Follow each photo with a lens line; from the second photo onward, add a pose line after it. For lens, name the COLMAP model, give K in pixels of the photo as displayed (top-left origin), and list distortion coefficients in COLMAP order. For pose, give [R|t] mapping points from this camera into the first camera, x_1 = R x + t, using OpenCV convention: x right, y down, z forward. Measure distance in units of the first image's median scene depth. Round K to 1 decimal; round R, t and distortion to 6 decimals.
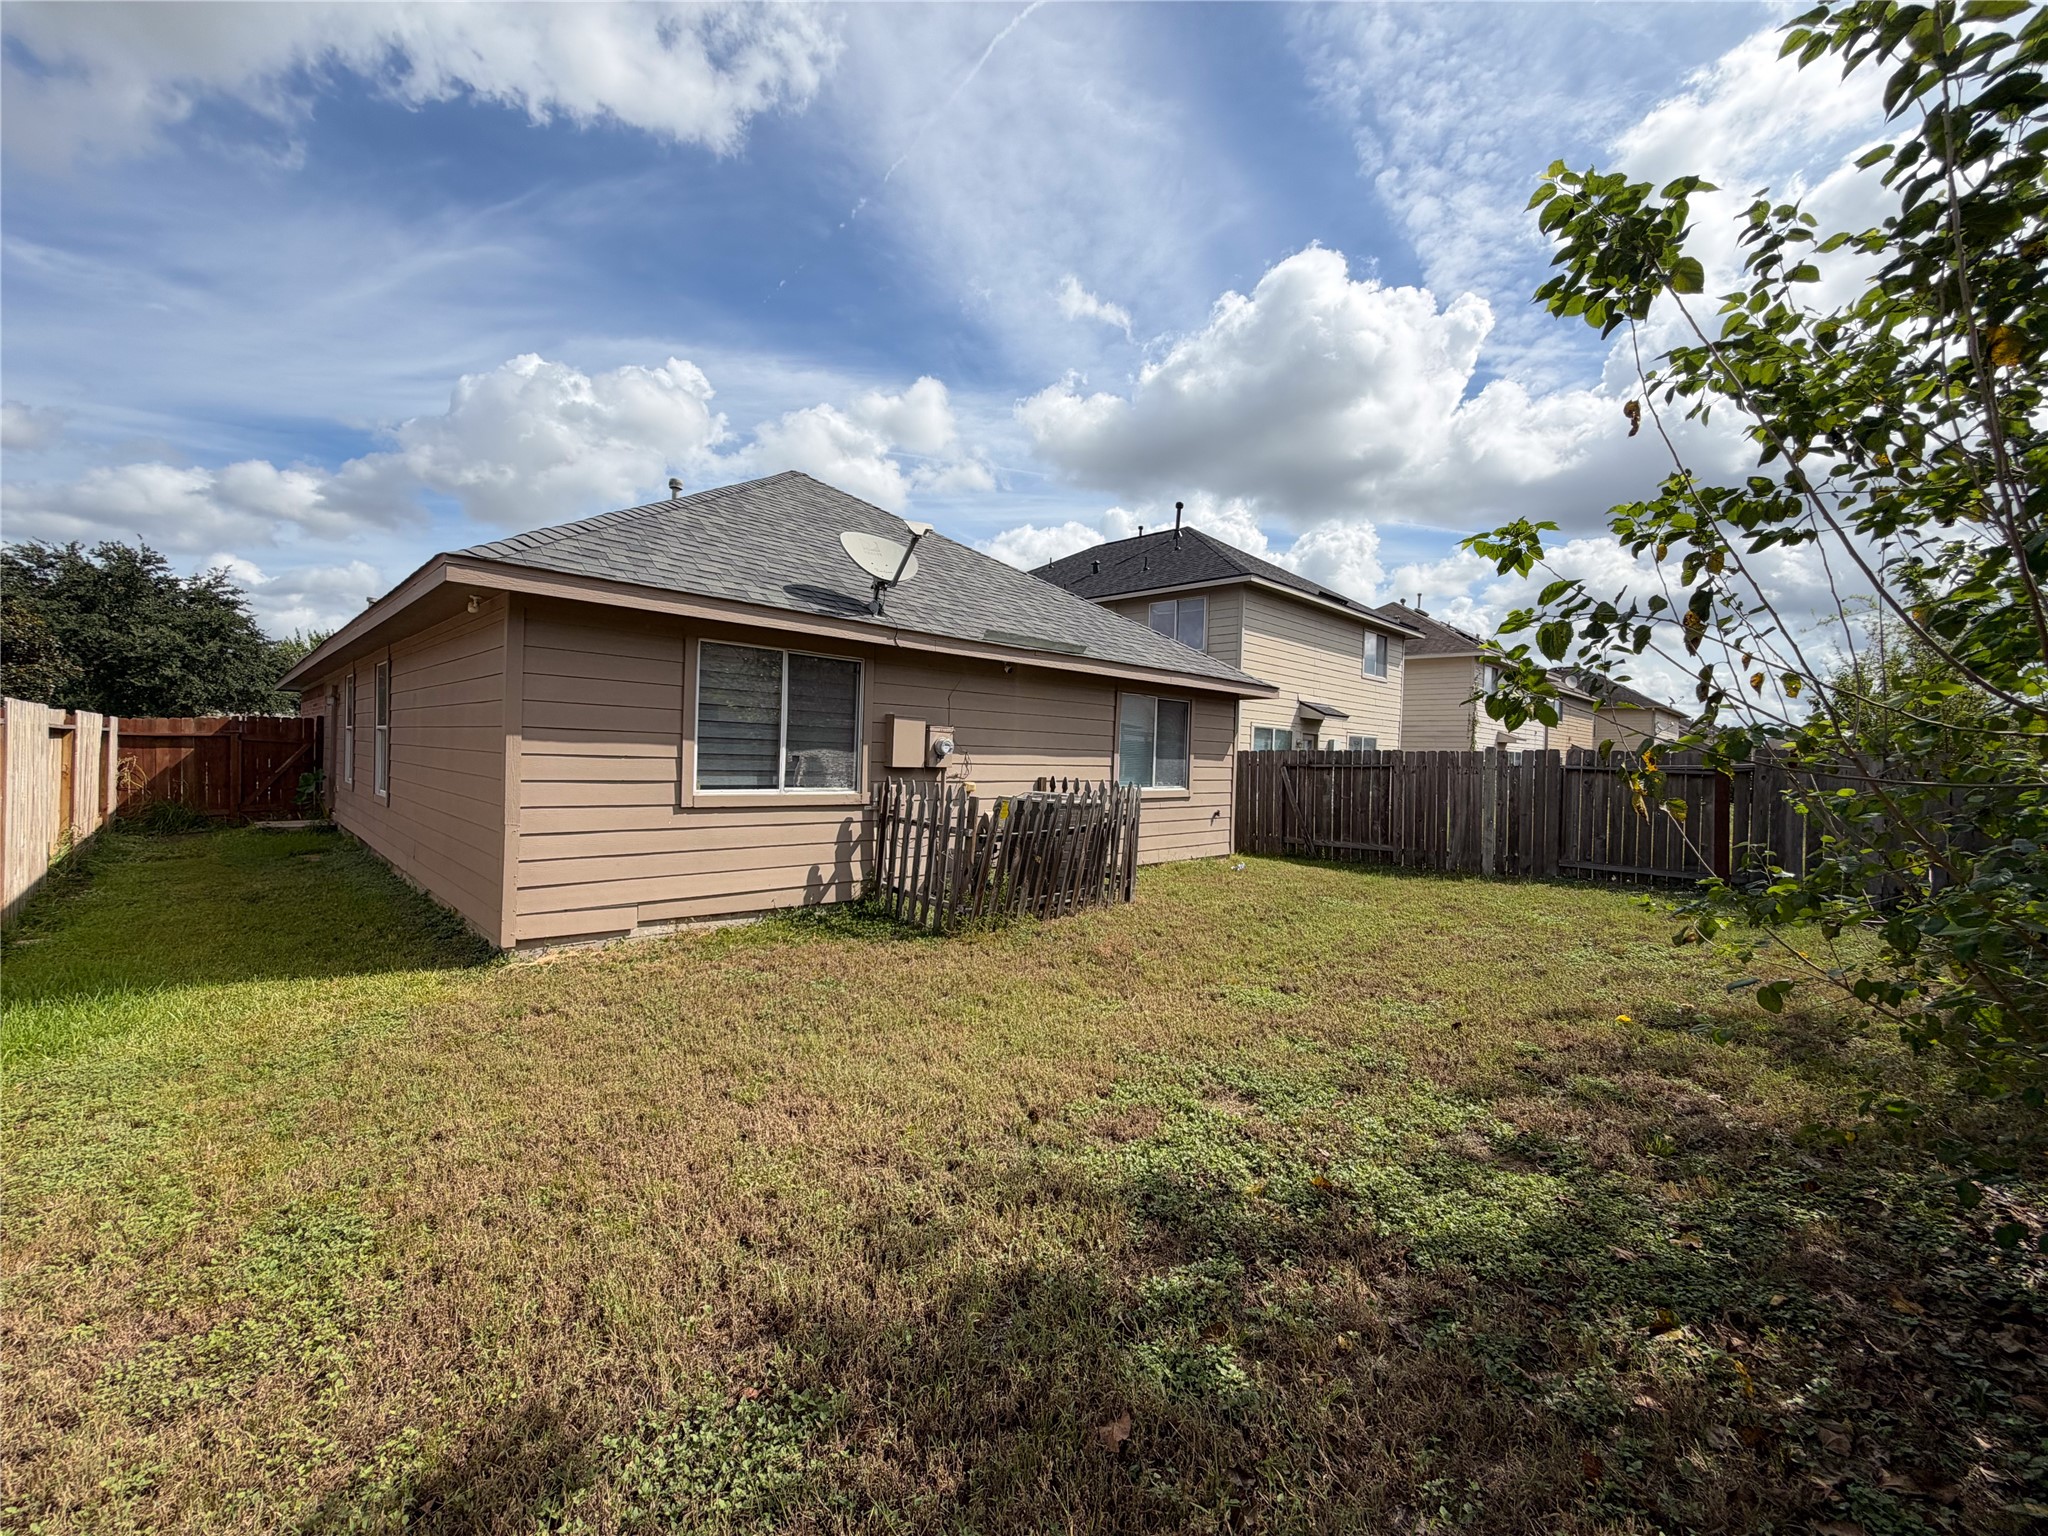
lens RADIAL K [[813.2, 0, 1012.5], [0, 813.2, 763.6], [0, 0, 1]] dist [0.001550, -0.000020]
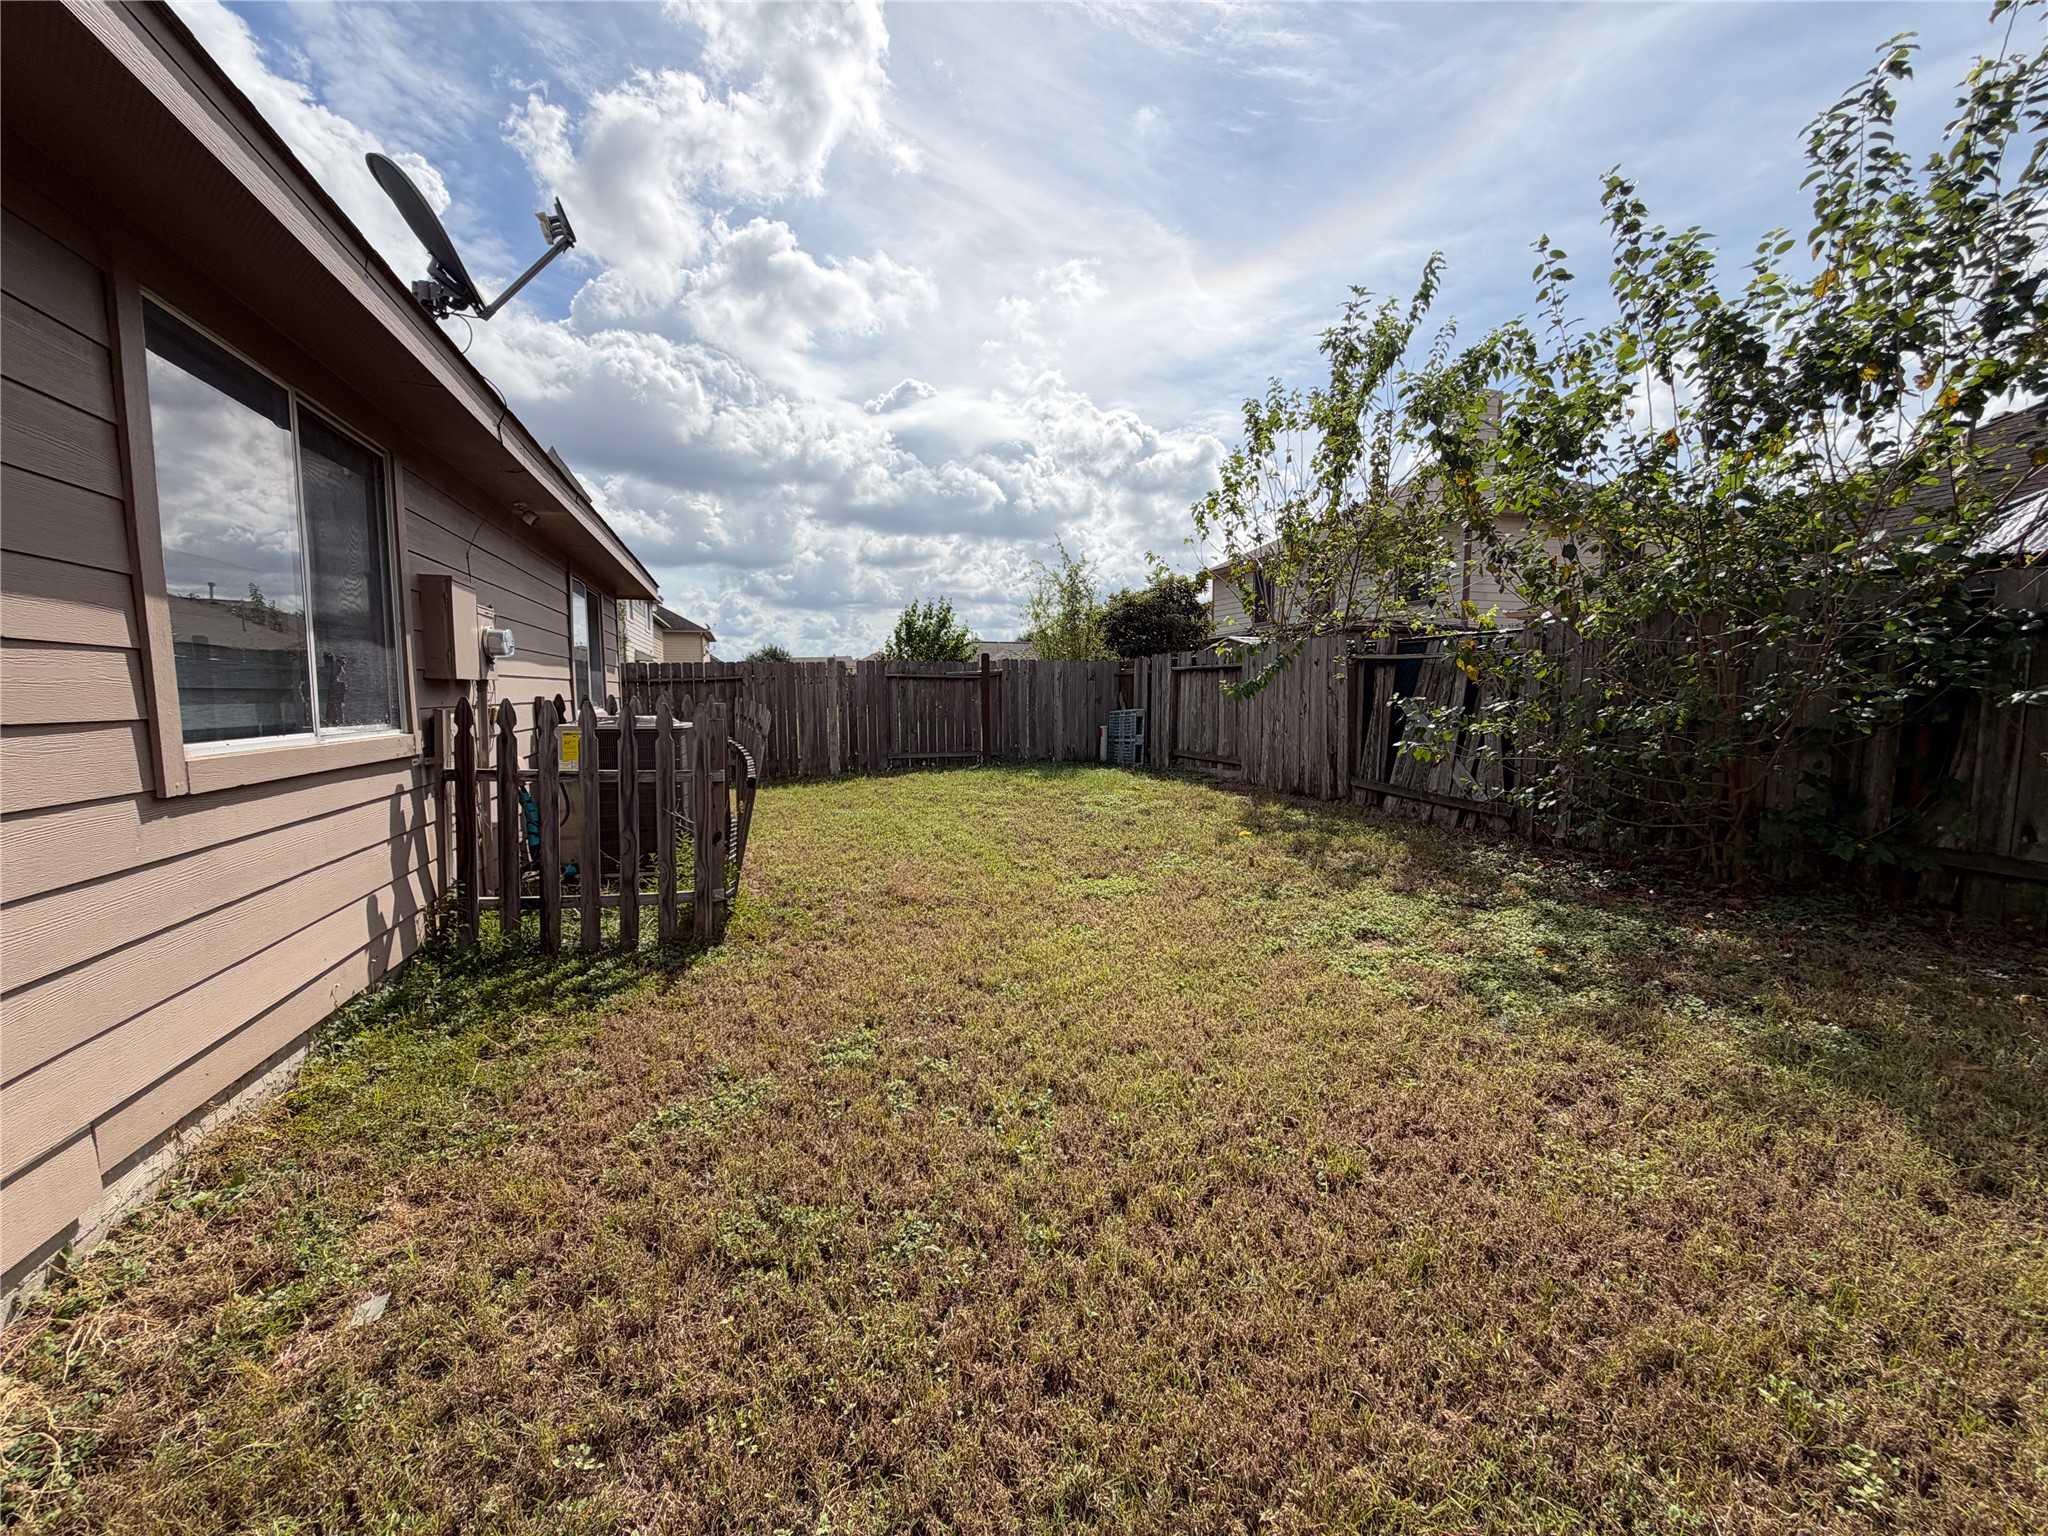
lens RADIAL K [[813.2, 0, 1012.5], [0, 813.2, 763.6], [0, 0, 1]] dist [0.001550, -0.000020]
pose [[0.448584, -0.107642, 0.887235, -0.495750], [0.021763, 0.993742, 0.109561, 0.009141], [-0.893476, -0.029839, 0.448120, 0.486321]]
